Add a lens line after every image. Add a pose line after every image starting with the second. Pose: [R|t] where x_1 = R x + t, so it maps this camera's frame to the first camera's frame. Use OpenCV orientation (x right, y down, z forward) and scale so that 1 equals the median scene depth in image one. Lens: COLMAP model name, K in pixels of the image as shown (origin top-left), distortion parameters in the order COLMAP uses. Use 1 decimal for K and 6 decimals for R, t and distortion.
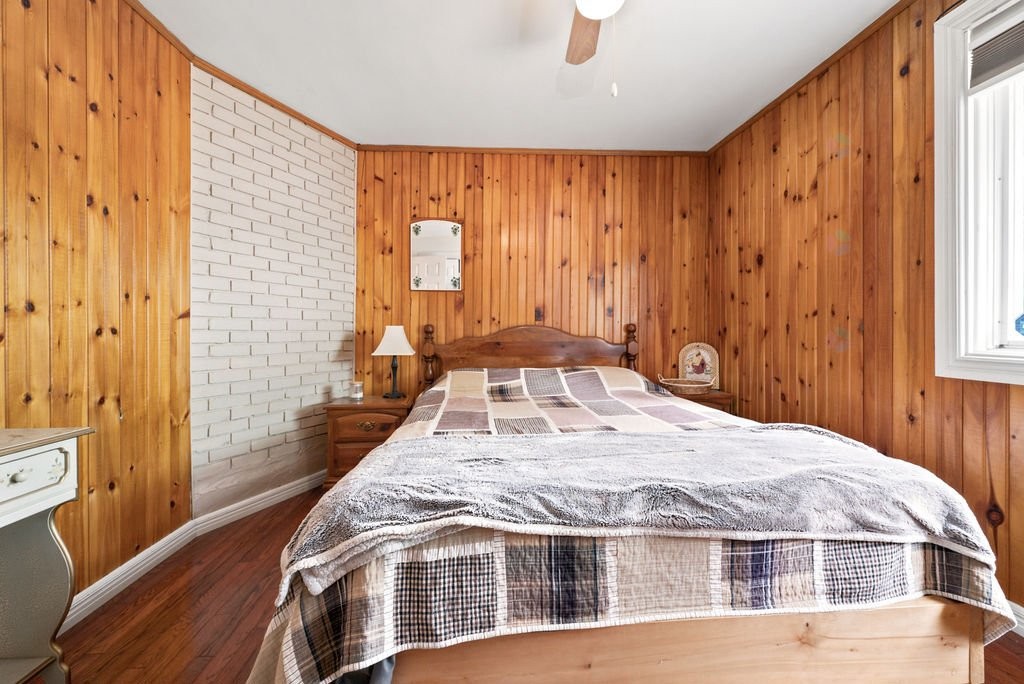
lens RADIAL K [[409.7, 0, 515.9], [0, 409.7, 330.9], [0, 0, 1]] dist [-0.000408, -0.000139]
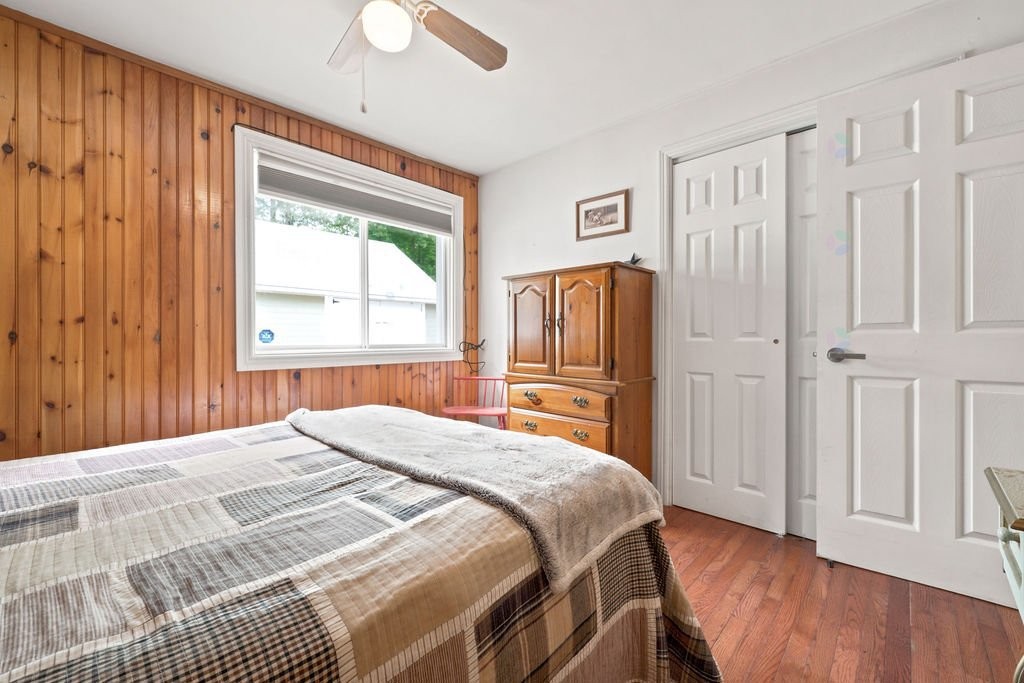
lens RADIAL K [[409.7, 0, 519.5], [0, 409.7, 339.2], [0, 0, 1]] dist [-0.000408, -0.000139]
pose [[-0.670936, 0.001762, 0.741513, -0.468294], [0.003991, 0.999991, 0.001234, 0.000037], [-0.741505, 0.003788, -0.670937, 0.814305]]
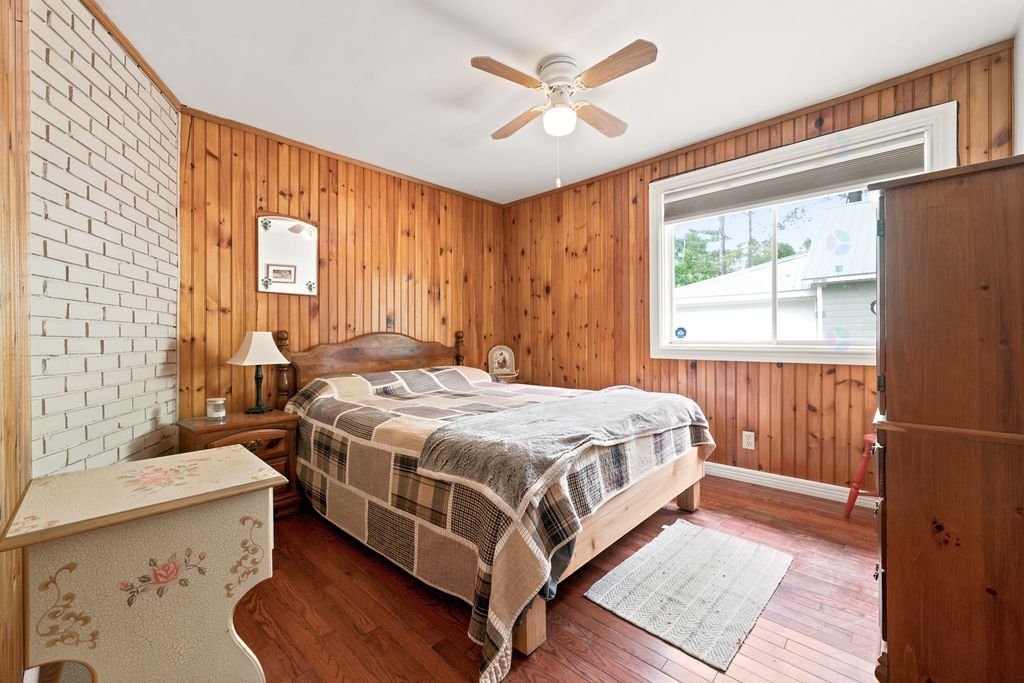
lens RADIAL K [[409.7, 0, 511.6], [0, 409.7, 334.0], [0, 0, 1]] dist [-0.000408, -0.000139]
pose [[0.742053, 0.001868, 0.670339, -0.556919], [0.005688, 0.999943, -0.009083, 0.003927], [-0.670317, 0.010553, 0.742000, -0.027766]]
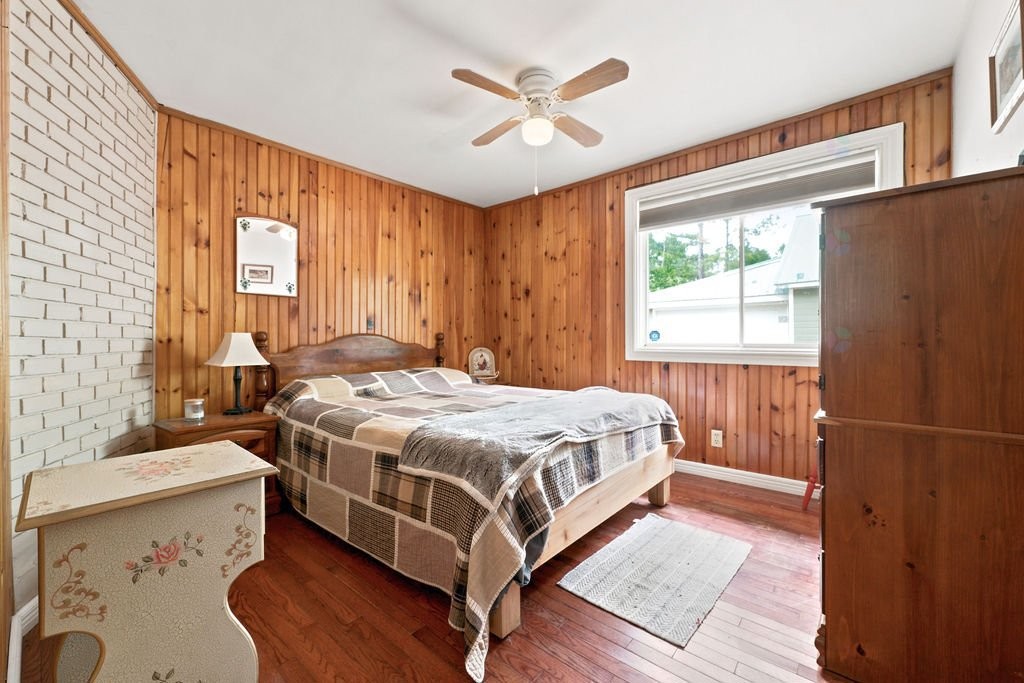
lens RADIAL K [[409.7, 0, 511.3], [0, 409.7, 338.1], [0, 0, 1]] dist [-0.000408, -0.000139]
pose [[0.711300, 0.001454, 0.702887, -0.573200], [0.001701, 0.999991, -0.003790, 0.003628], [-0.702886, 0.003891, 0.711292, -0.053696]]
